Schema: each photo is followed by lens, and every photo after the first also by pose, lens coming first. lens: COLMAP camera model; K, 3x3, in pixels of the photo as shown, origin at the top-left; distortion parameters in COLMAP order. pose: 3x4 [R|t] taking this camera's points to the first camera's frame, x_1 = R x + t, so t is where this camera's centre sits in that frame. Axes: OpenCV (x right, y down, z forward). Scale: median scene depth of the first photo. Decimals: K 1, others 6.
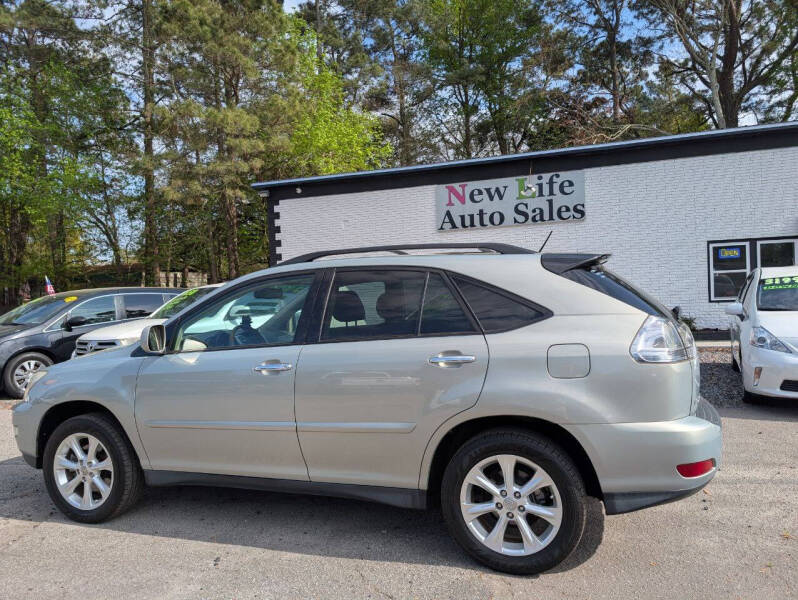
lens RADIAL K [[583.3, 0, 392.5], [0, 583.3, 299.2], [0, 0, 1]] dist [0.022618, -0.020225]
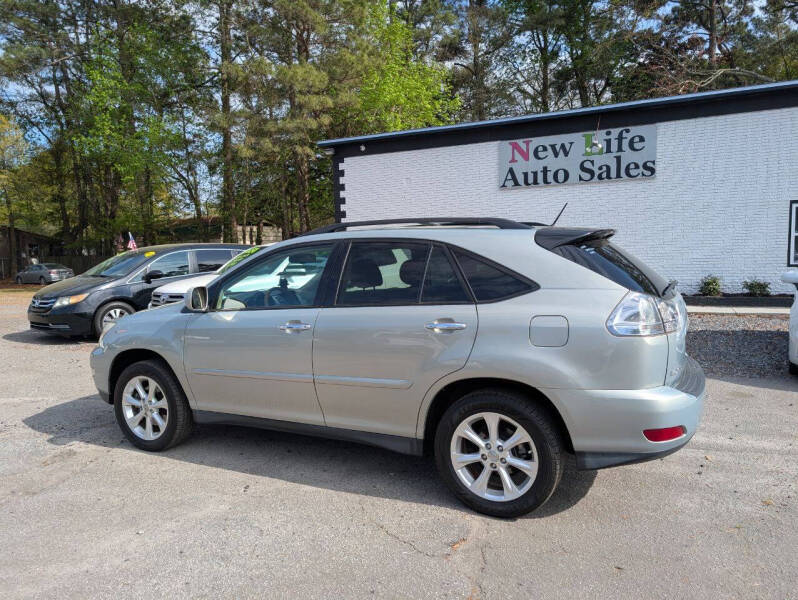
lens RADIAL K [[583.3, 0, 389.0], [0, 583.3, 302.6], [0, 0, 1]] dist [0.022618, -0.020225]
pose [[0.990926, 0.026419, -0.131783, 0.028147], [-0.015178, 0.996215, 0.085588, -0.006866], [0.133546, -0.082811, 0.987577, -0.020889]]
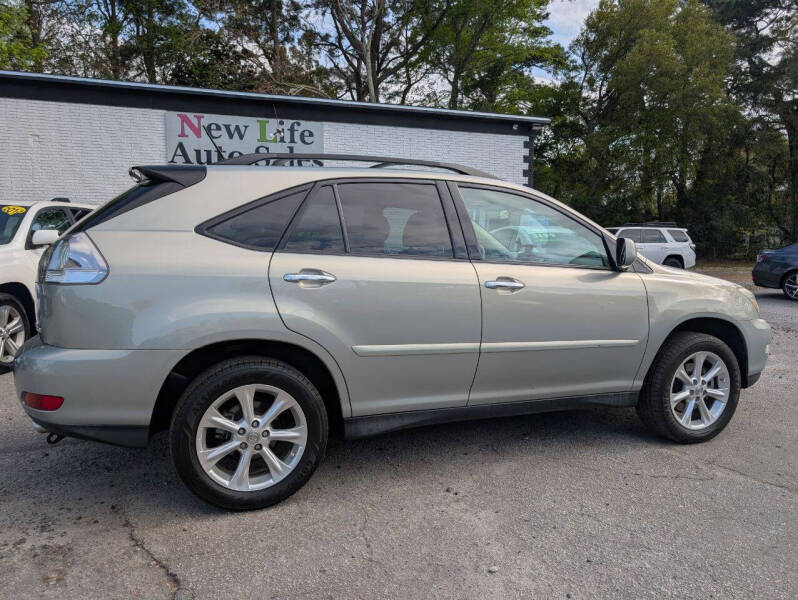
lens RADIAL K [[583.3, 0, 402.9], [0, 583.3, 299.6], [0, 0, 1]] dist [0.022618, -0.020225]
pose [[0.785939, -0.017015, 0.618070, -0.199031], [-0.030748, 0.997309, 0.066553, 0.018214], [-0.617539, -0.071311, 0.783301, 0.073580]]
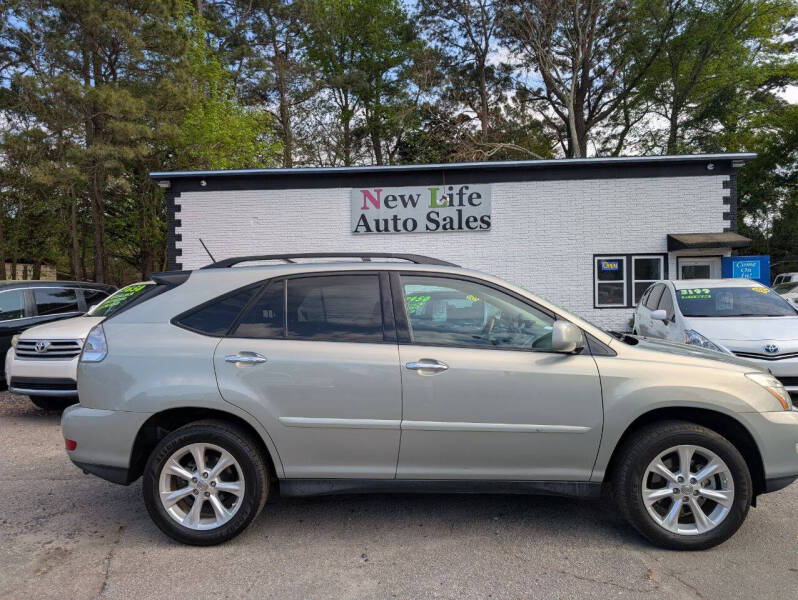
lens RADIAL K [[583.3, 0, 390.4], [0, 583.3, 299.1], [0, 0, 1]] dist [0.022618, -0.020225]
pose [[0.968148, 0.021235, 0.249476, -0.111202], [-0.020447, 0.999774, -0.005748, 0.001348], [-0.249541, 0.000464, 0.968364, 0.002202]]
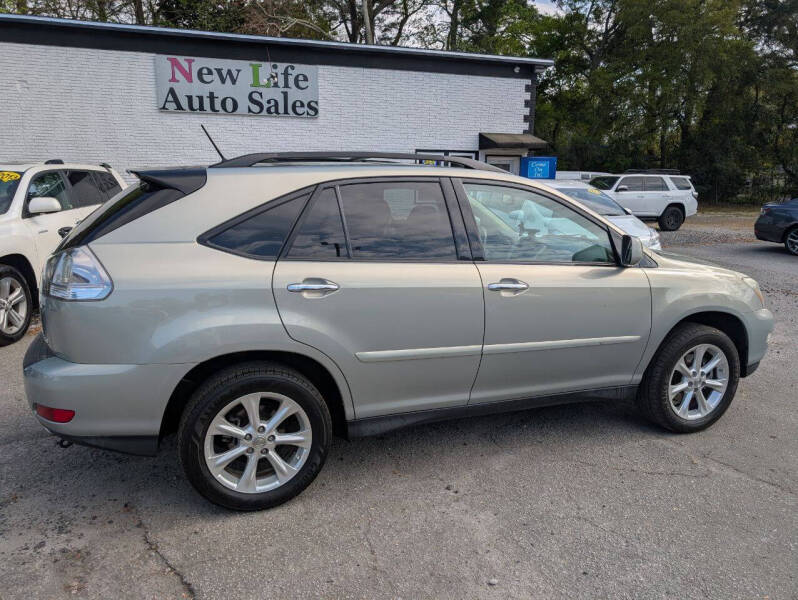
lens RADIAL K [[583.3, 0, 391.4], [0, 583.3, 296.9], [0, 0, 1]] dist [0.022618, -0.020225]
pose [[0.792542, -0.074912, 0.605199, -0.199843], [-0.035318, 0.985122, 0.168189, -0.004066], [-0.608794, -0.154671, 0.778104, 0.078442]]
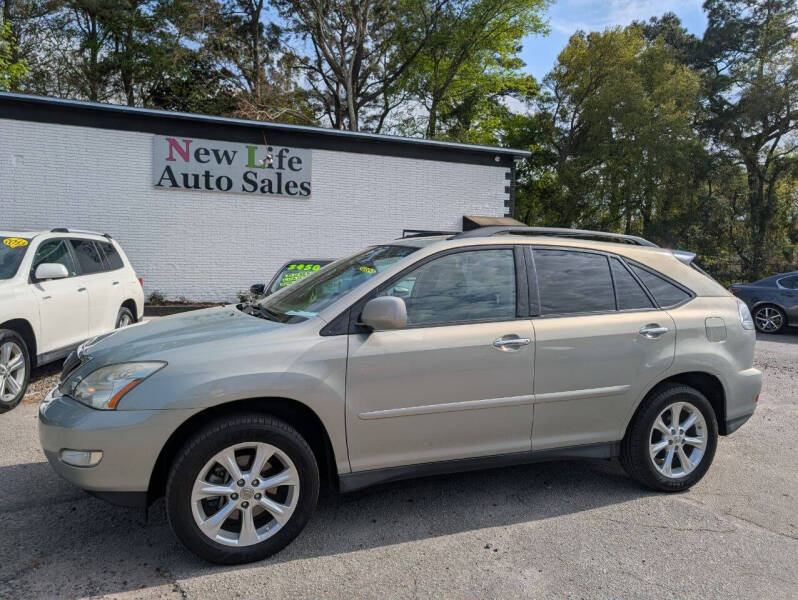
lens RADIAL K [[583.3, 0, 407.0], [0, 583.3, 289.6], [0, 0, 1]] dist [0.022618, -0.020225]
pose [[0.748358, 0.025555, 0.662802, -0.223337], [-0.048129, 0.998716, 0.015835, 0.004504], [-0.661546, -0.043750, 0.748627, 0.085399]]
